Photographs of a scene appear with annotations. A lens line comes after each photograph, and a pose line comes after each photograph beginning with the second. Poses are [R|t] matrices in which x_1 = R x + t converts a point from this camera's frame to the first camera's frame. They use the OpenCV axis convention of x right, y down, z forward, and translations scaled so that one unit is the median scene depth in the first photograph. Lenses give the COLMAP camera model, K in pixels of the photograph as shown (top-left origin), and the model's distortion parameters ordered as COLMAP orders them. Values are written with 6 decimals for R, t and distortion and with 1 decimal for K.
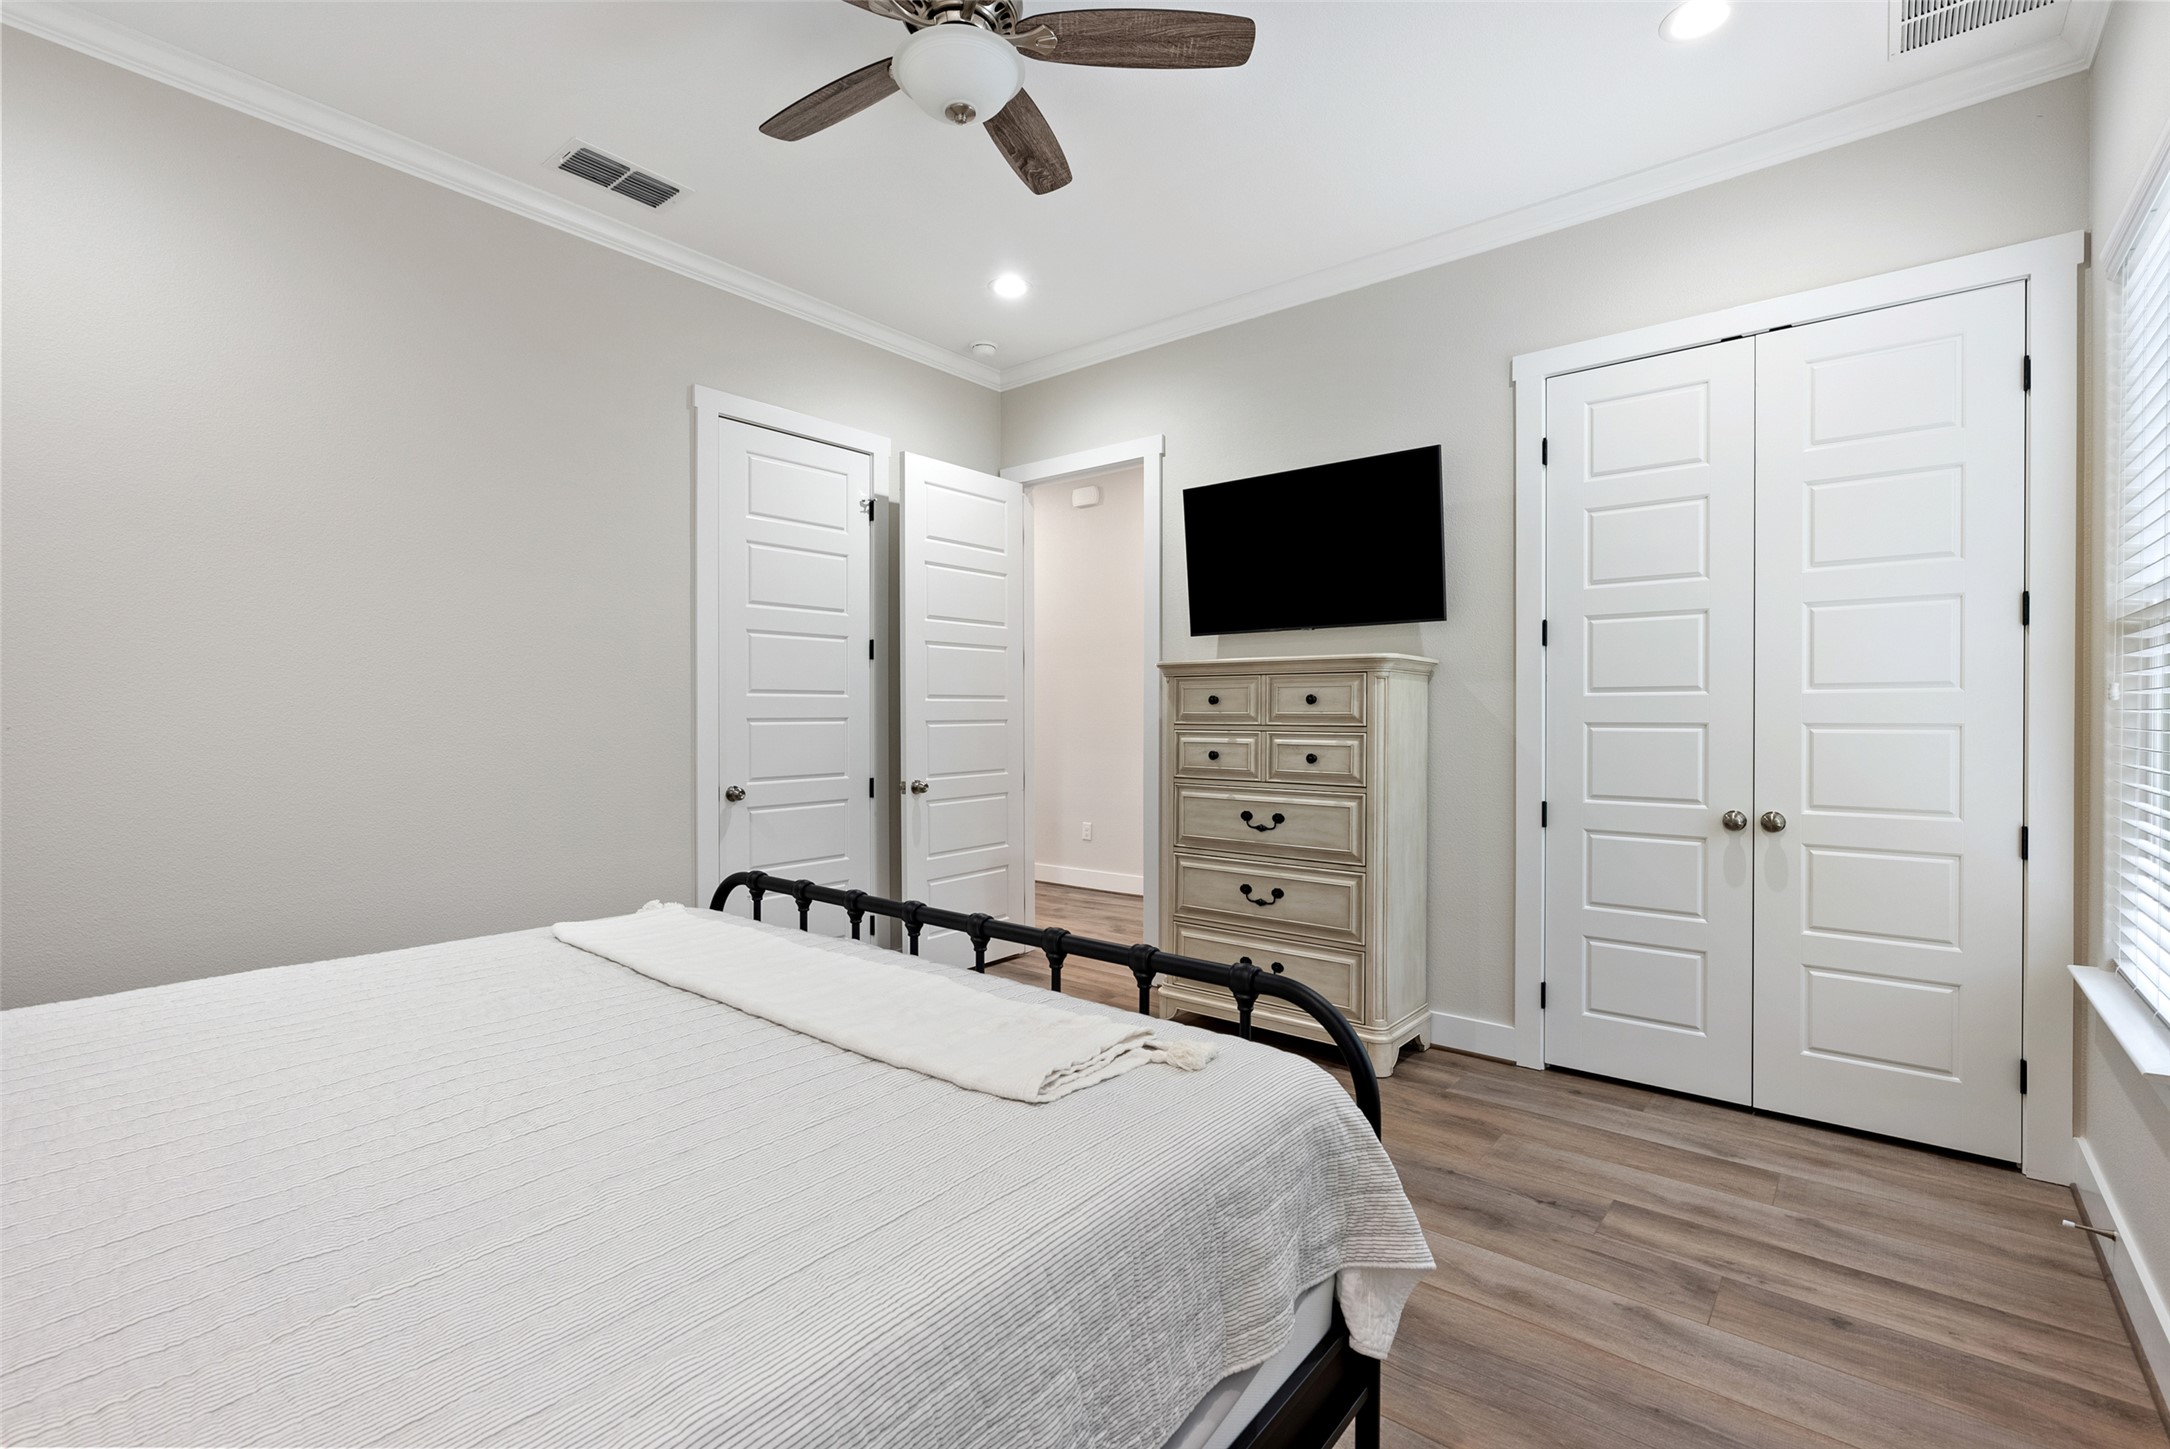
lens RADIAL K [[969.6, 0, 1160.4], [0, 969.6, 714.8], [0, 0, 1]] dist [-0.001172, -0.000230]
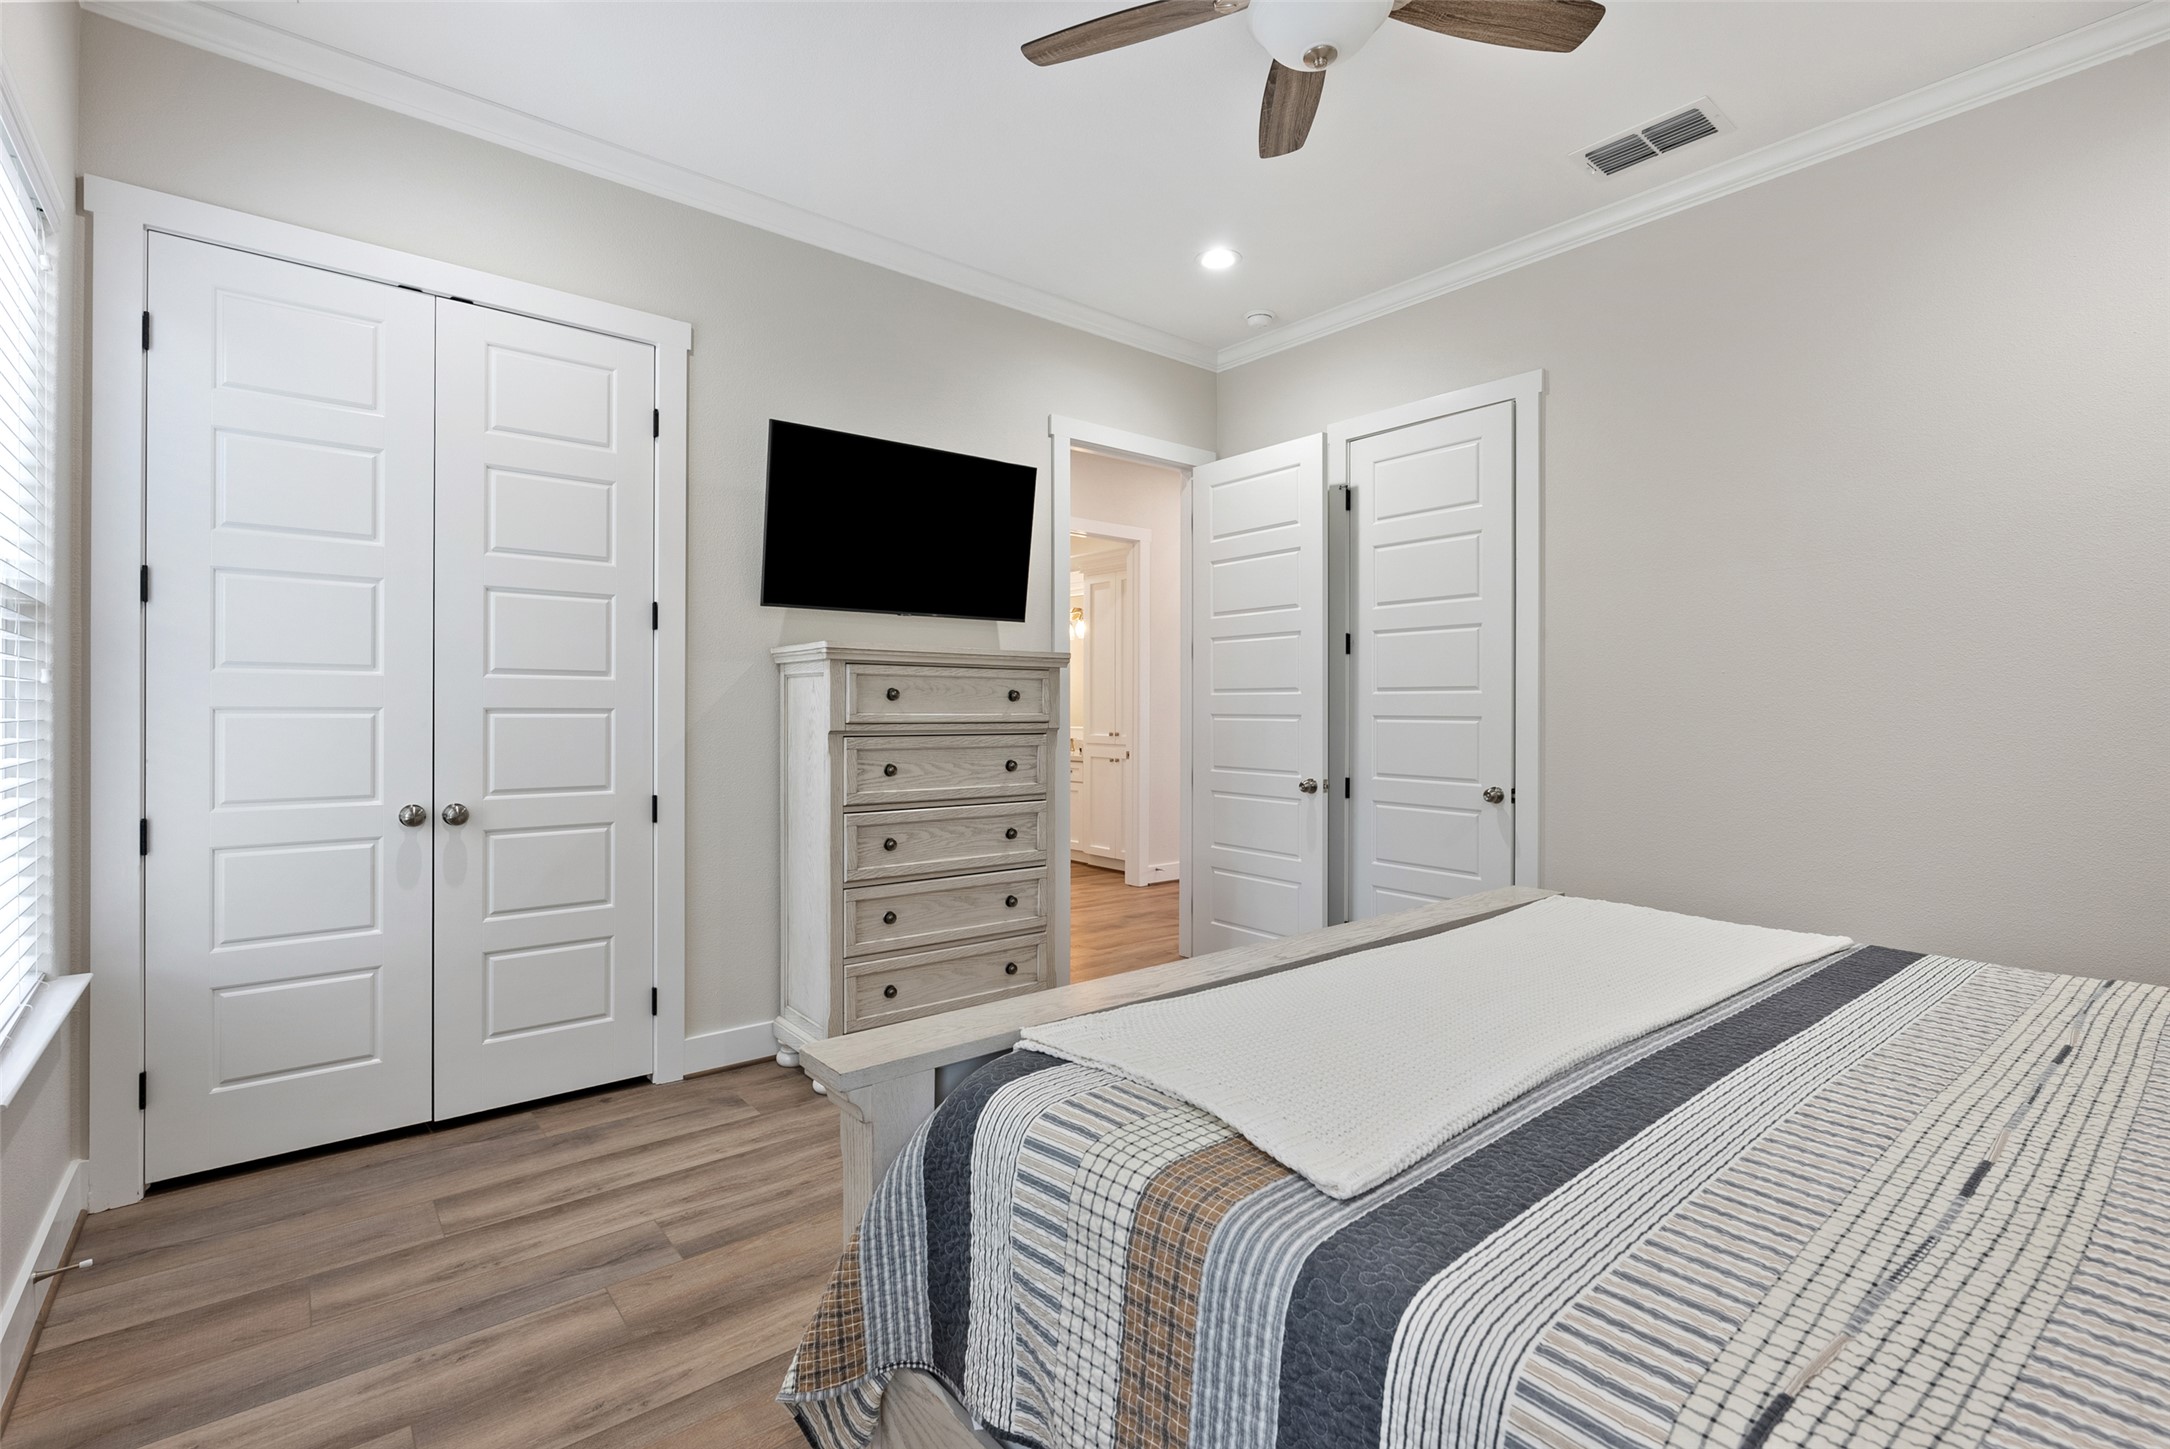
lens RADIAL K [[969.6, 0, 1160.4], [0, 969.6, 714.8], [0, 0, 1]] dist [-0.001172, -0.000230]
pose [[0.192295, -0.006456, 0.981316, -0.268722], [-0.006993, 0.999944, 0.007949, 0.000843], [-0.981312, -0.008391, 0.192239, 0.203960]]
